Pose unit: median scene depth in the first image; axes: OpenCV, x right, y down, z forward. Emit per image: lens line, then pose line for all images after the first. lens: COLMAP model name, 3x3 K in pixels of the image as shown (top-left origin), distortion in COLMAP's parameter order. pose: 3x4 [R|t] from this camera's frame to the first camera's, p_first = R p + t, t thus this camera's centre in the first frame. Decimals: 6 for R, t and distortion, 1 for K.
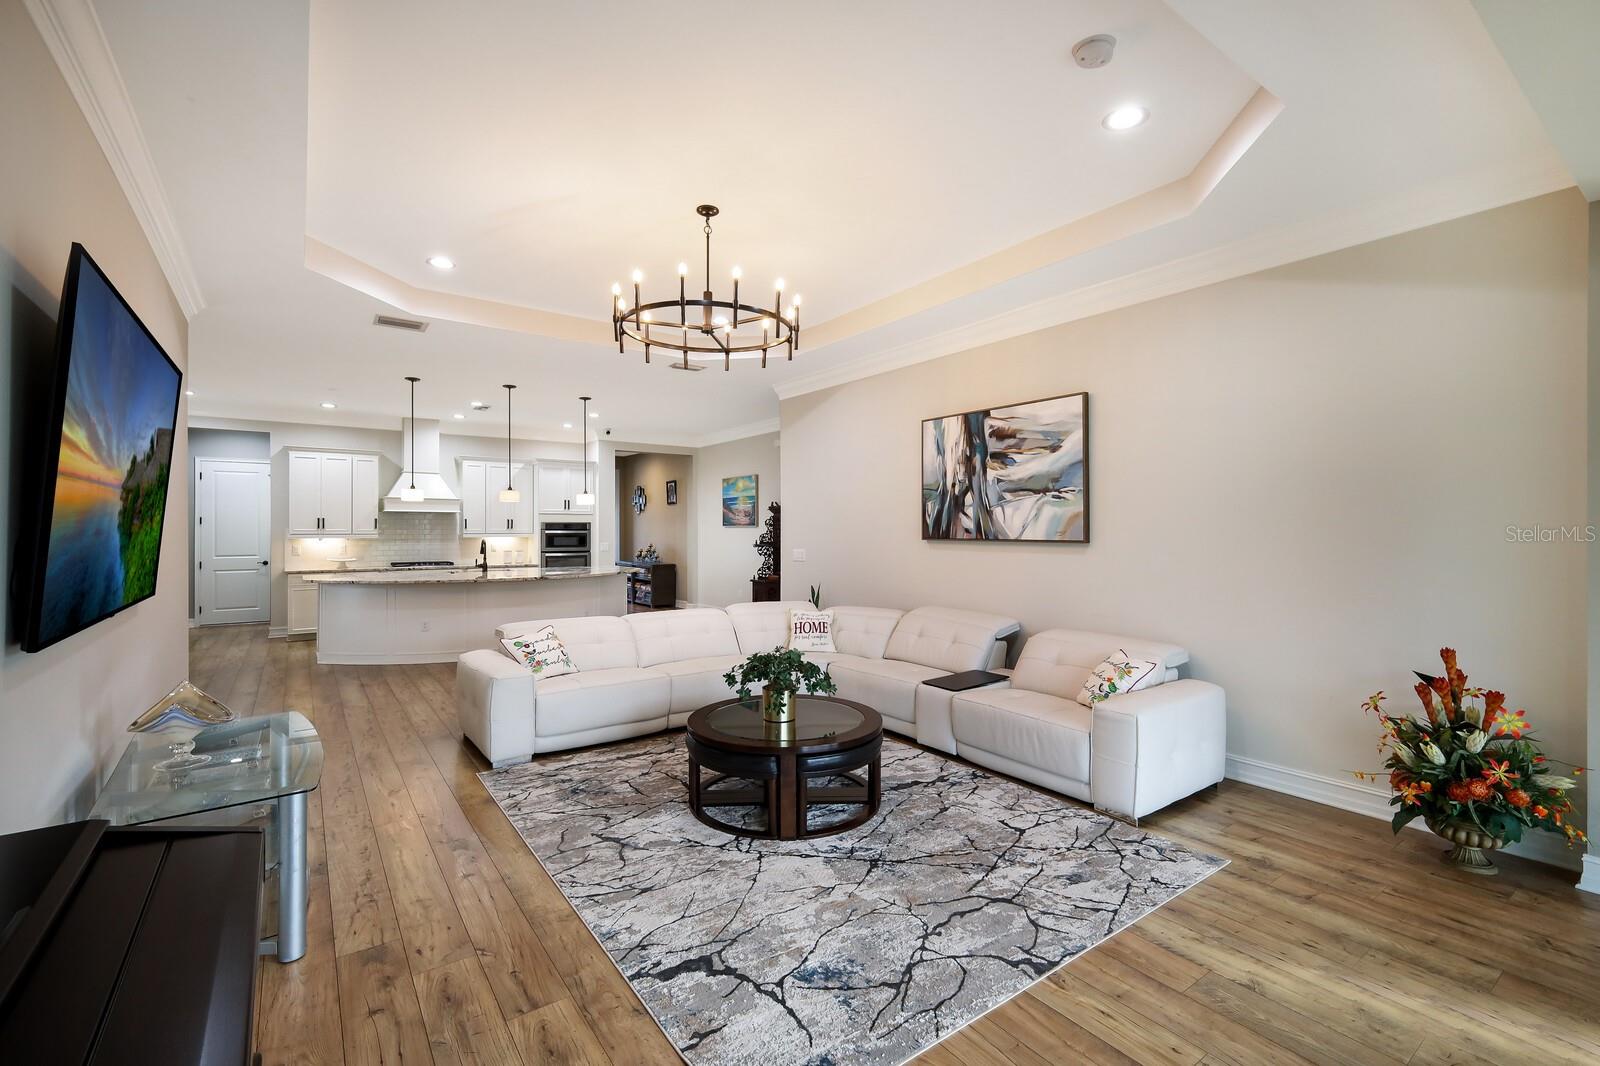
lens RADIAL K [[699.0, 0, 805.9], [0, 699.0, 533.5], [0, 0, 1]] dist [0.004608, 0.001684]
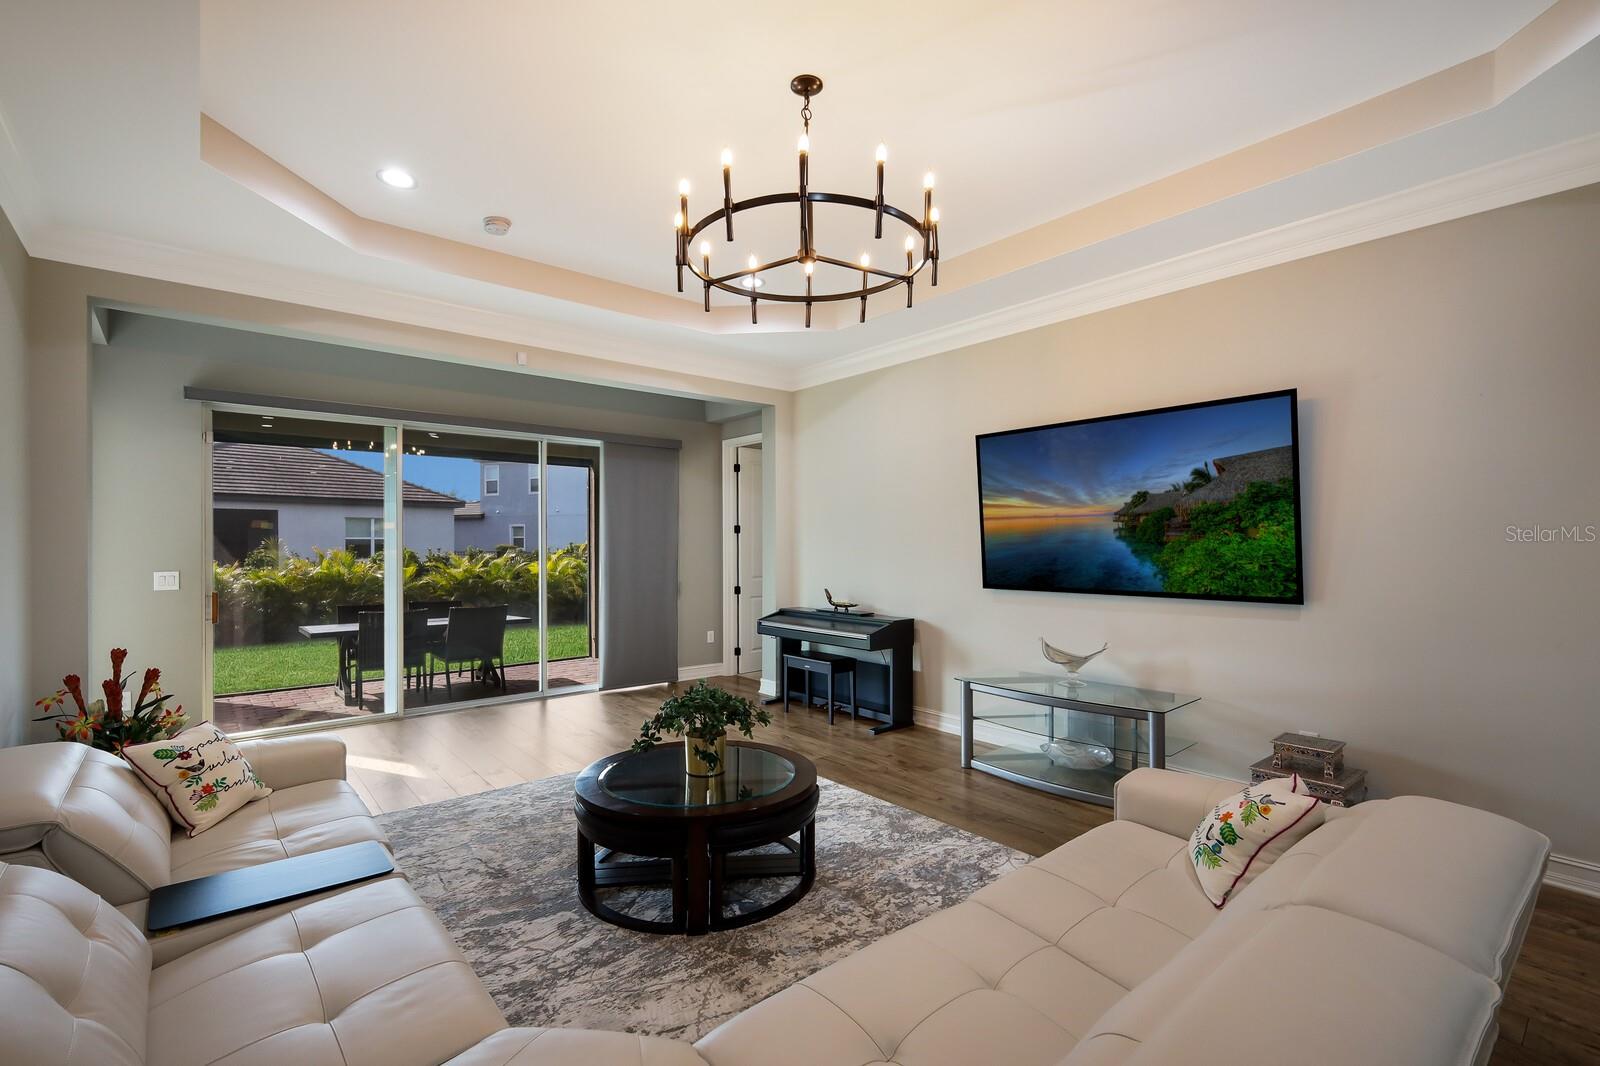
lens RADIAL K [[699.0, 0, 789.0], [0, 699.0, 553.2], [0, 0, 1]] dist [0.004608, 0.001684]
pose [[-0.997428, 0.005097, -0.071494, -0.040592], [0.003743, 0.999811, 0.019069, -0.004192], [0.071578, 0.018753, -0.997259, 0.950755]]
